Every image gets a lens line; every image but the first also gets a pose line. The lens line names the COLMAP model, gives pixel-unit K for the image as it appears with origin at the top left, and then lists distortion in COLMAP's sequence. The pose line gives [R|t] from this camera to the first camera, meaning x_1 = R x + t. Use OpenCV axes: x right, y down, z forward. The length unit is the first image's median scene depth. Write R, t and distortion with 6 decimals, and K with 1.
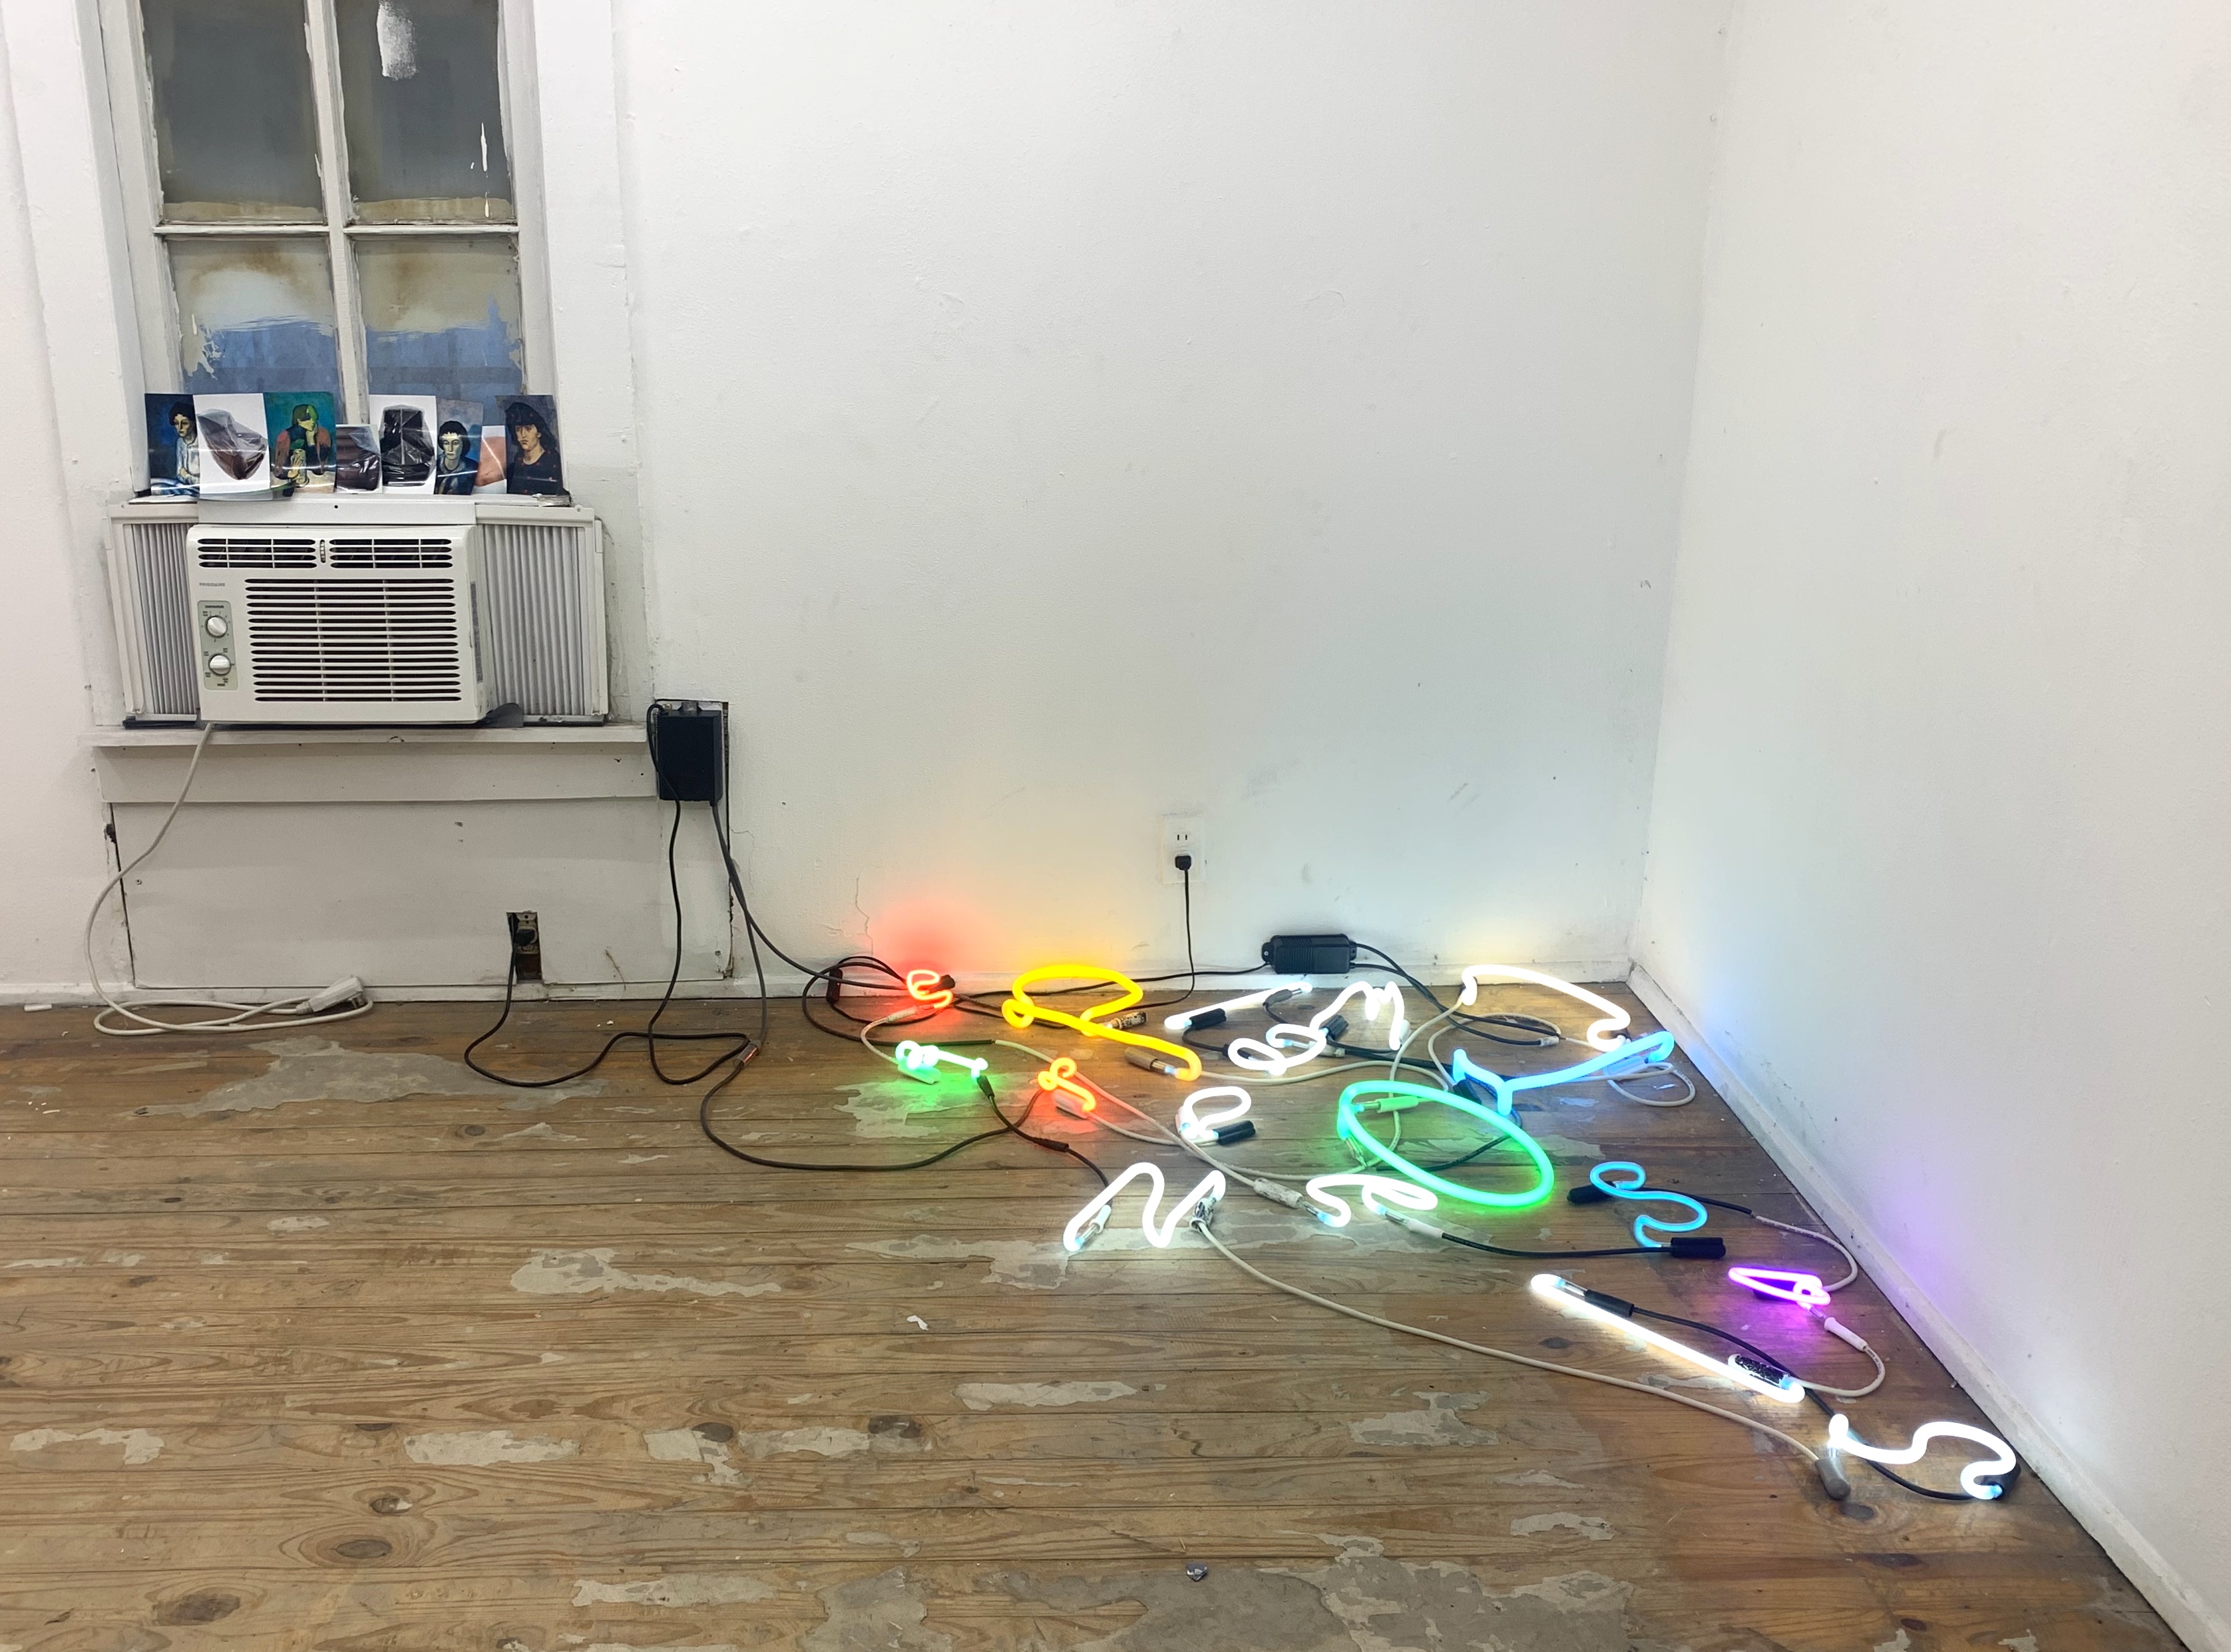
lens RADIAL K [[2044.9, 0, 1115.5], [0, 2044.9, 826.0], [0, 0, 1]] dist [0.074536, -0.153278]
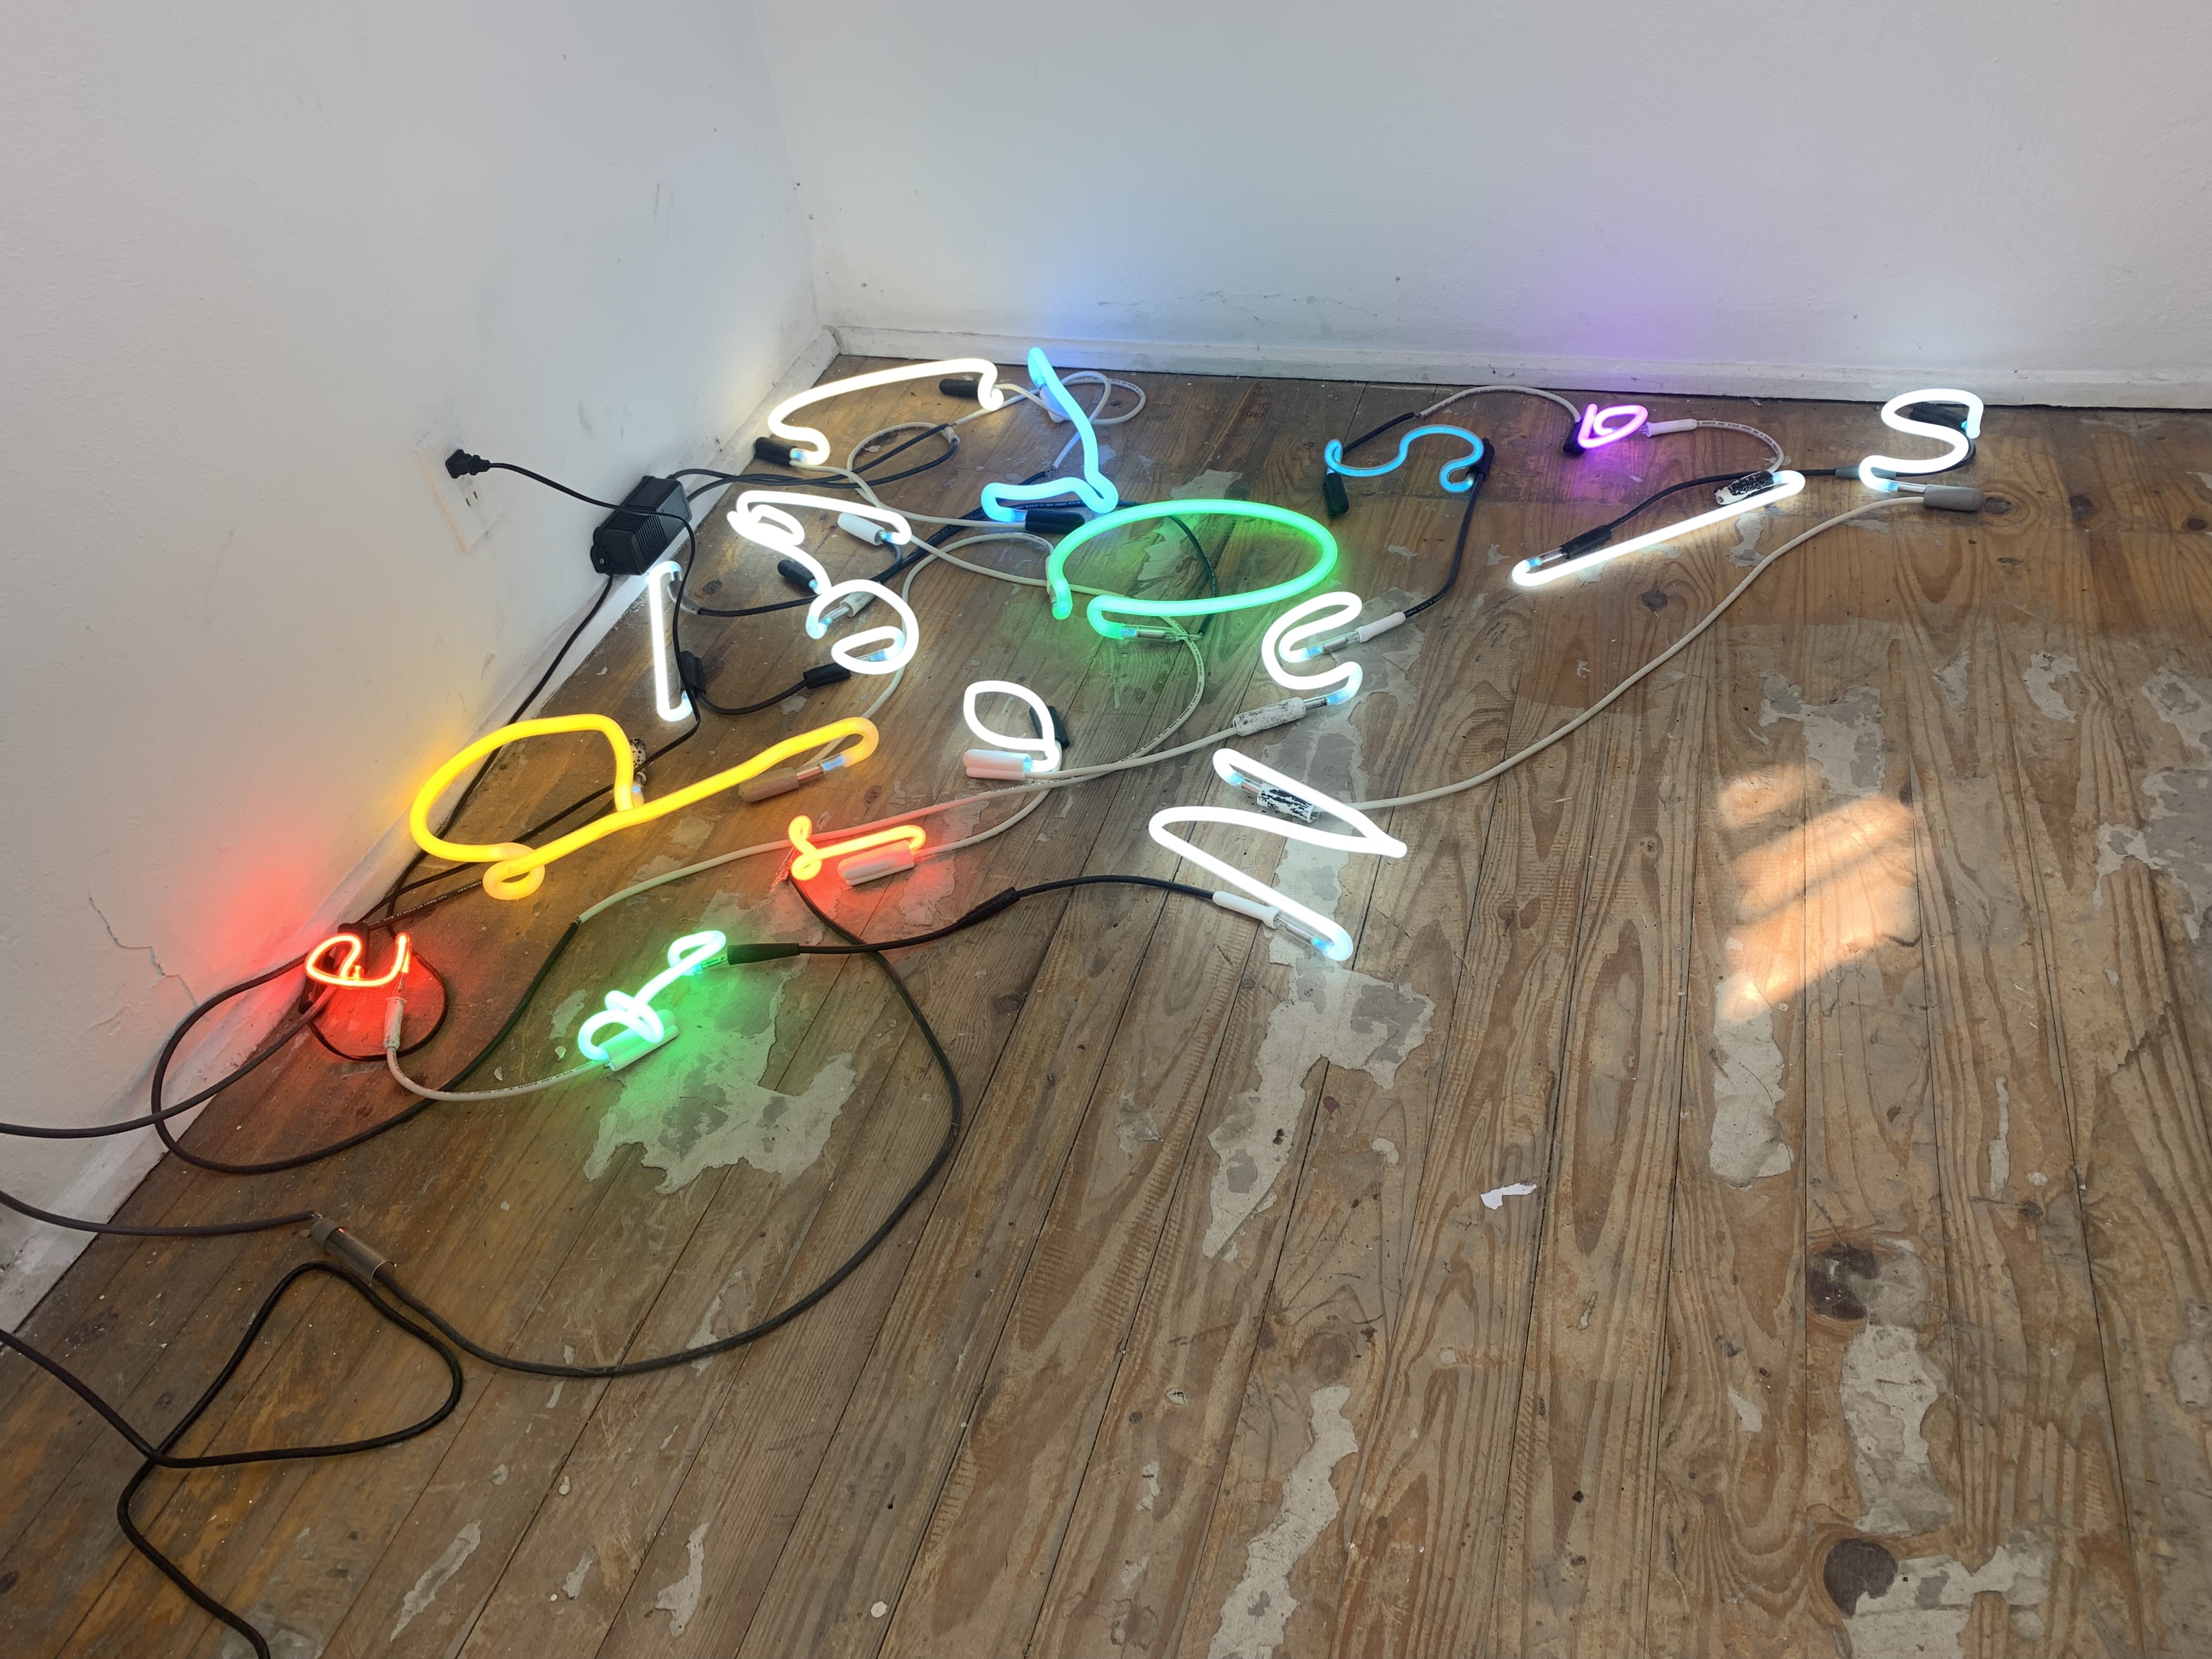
lens RADIAL K [[1649.0, 0, 1106.0], [0, 1649.0, 829.5], [0, 0, 1]] dist [0.012277, -0.002093]
pose [[0.359892, -0.658105, 0.661344, -0.383705], [0.388705, 0.750155, 0.534954, -0.130018], [-0.848167, 0.064542, 0.525783, 0.861208]]
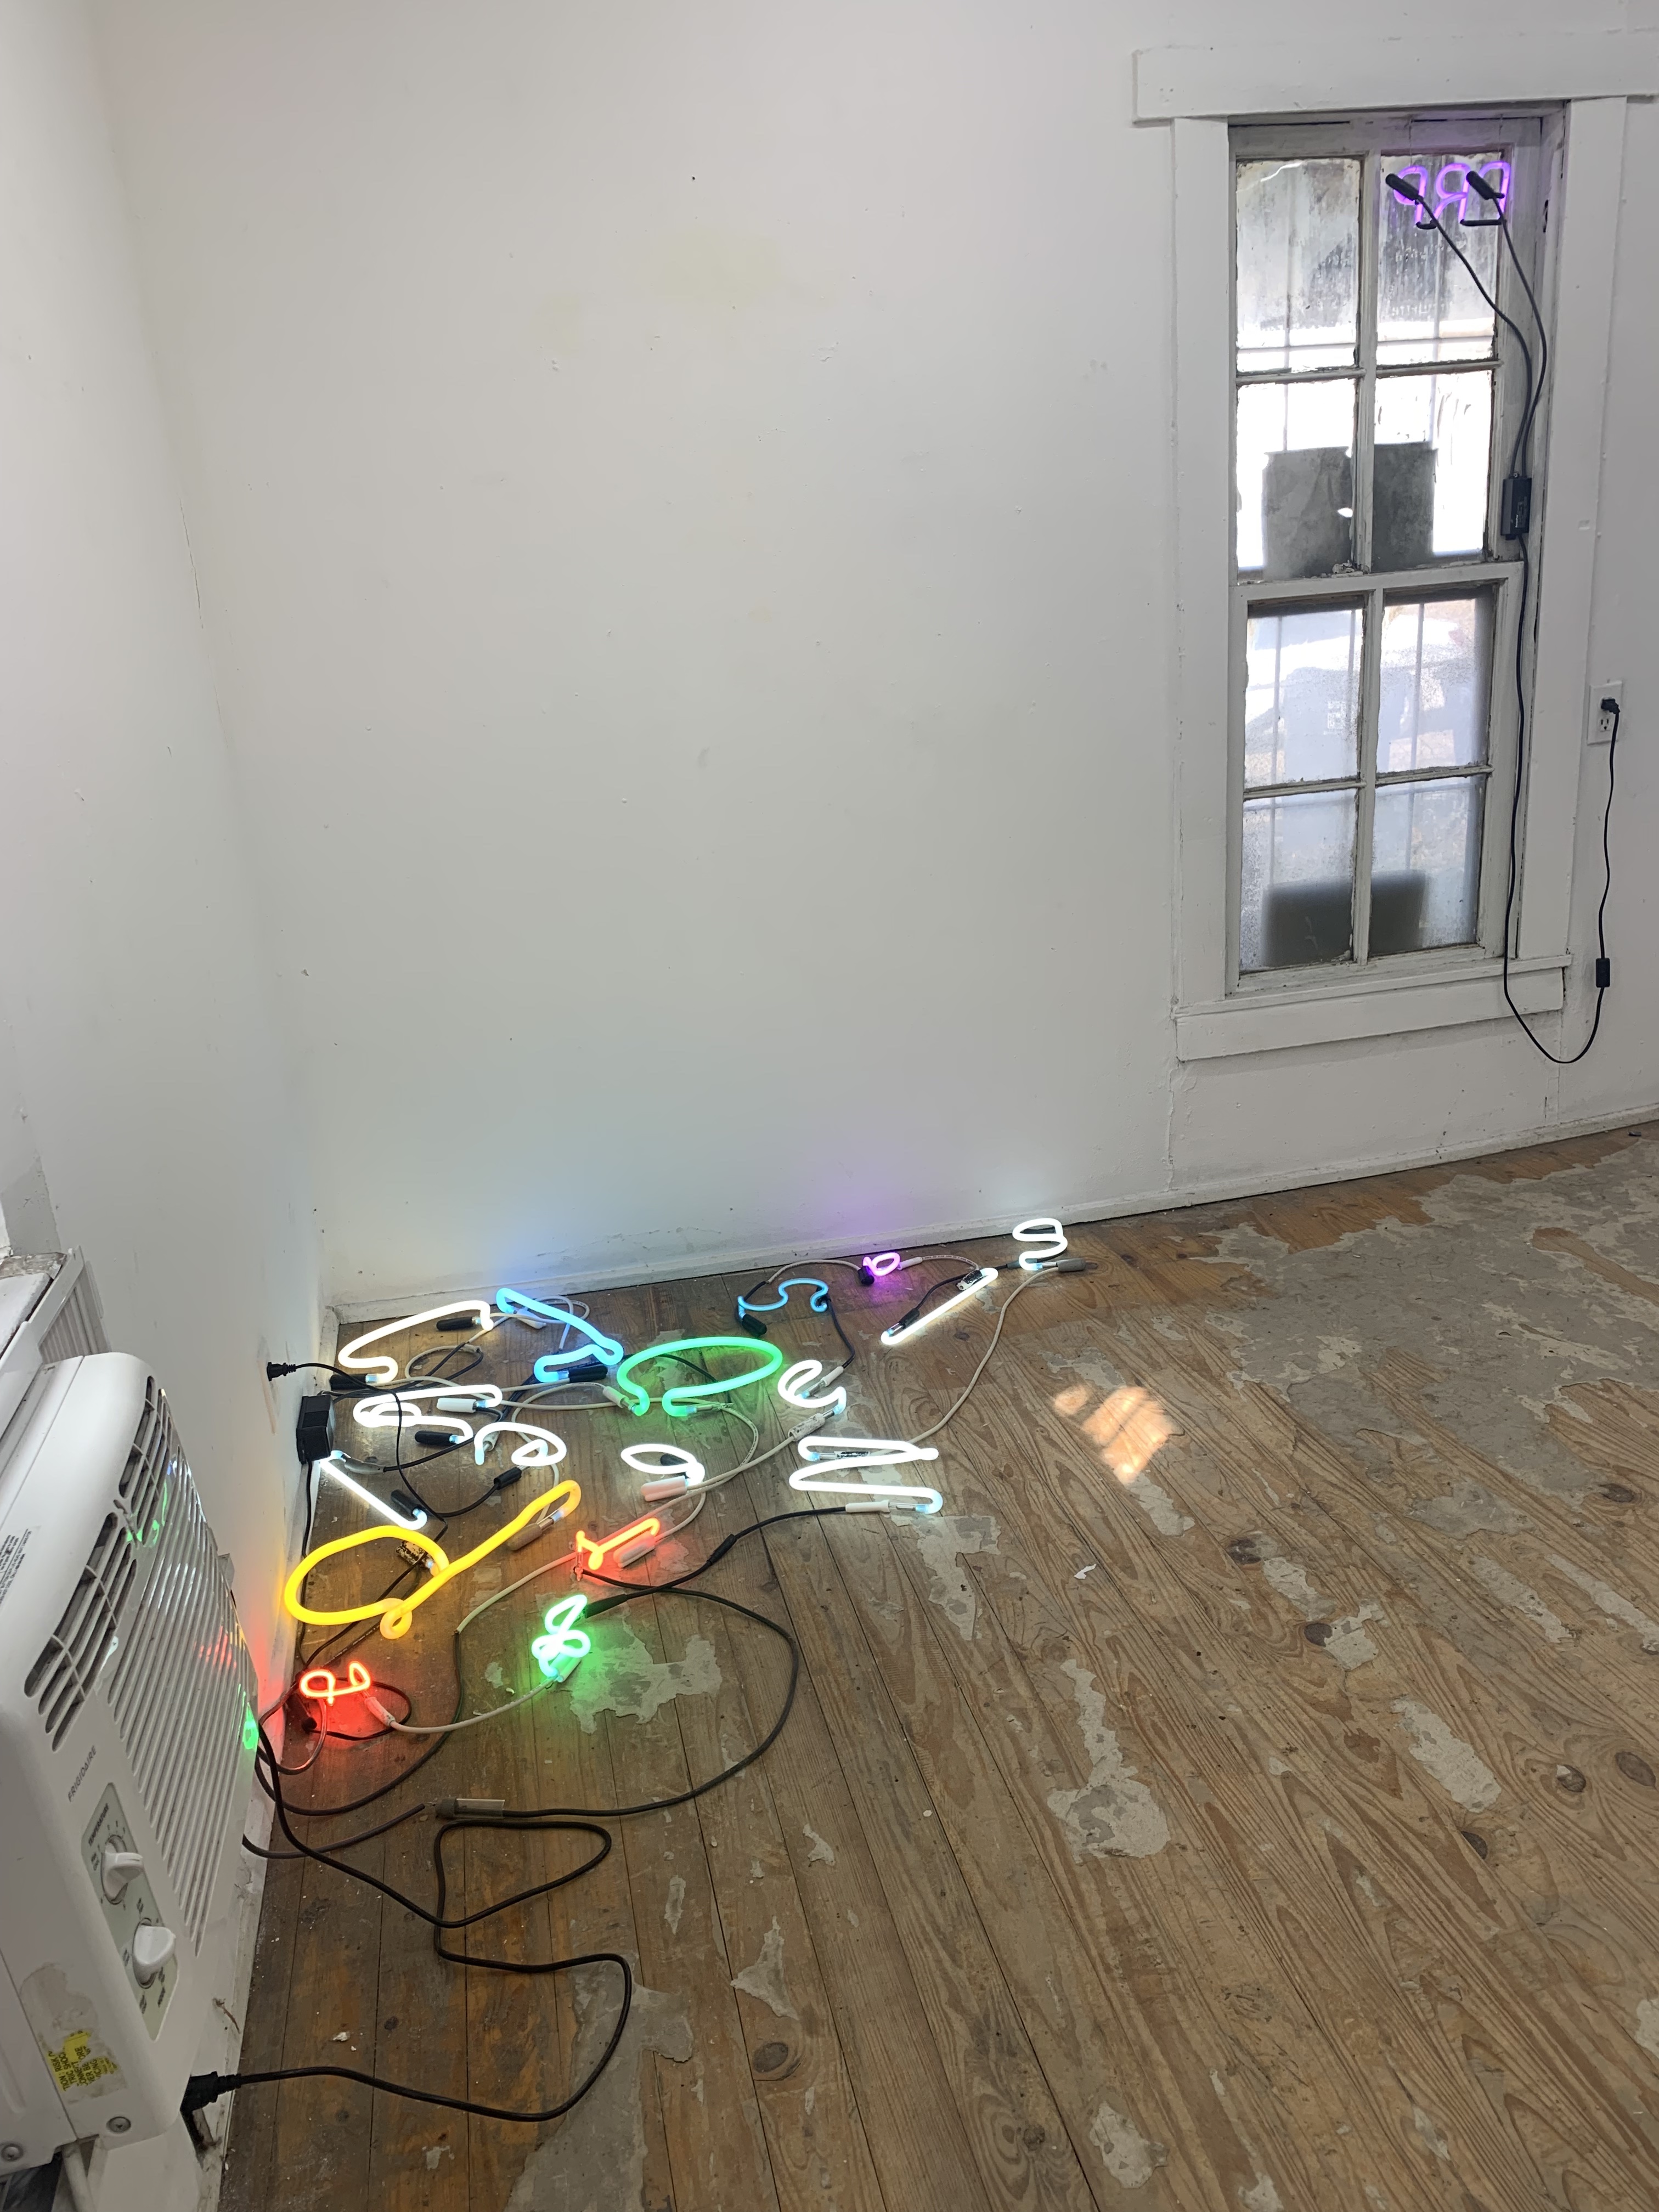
lens RADIAL K [[1649.0, 0, 829.5], [0, 1649.0, 1106.0], [0, 0, 1]] dist [0.012277, -0.002093]
pose [[-0.137710, -0.301984, 0.943314, -0.850892], [0.360967, 0.871588, 0.331718, -0.323413], [-0.922355, 0.386186, -0.011020, 1.059966]]
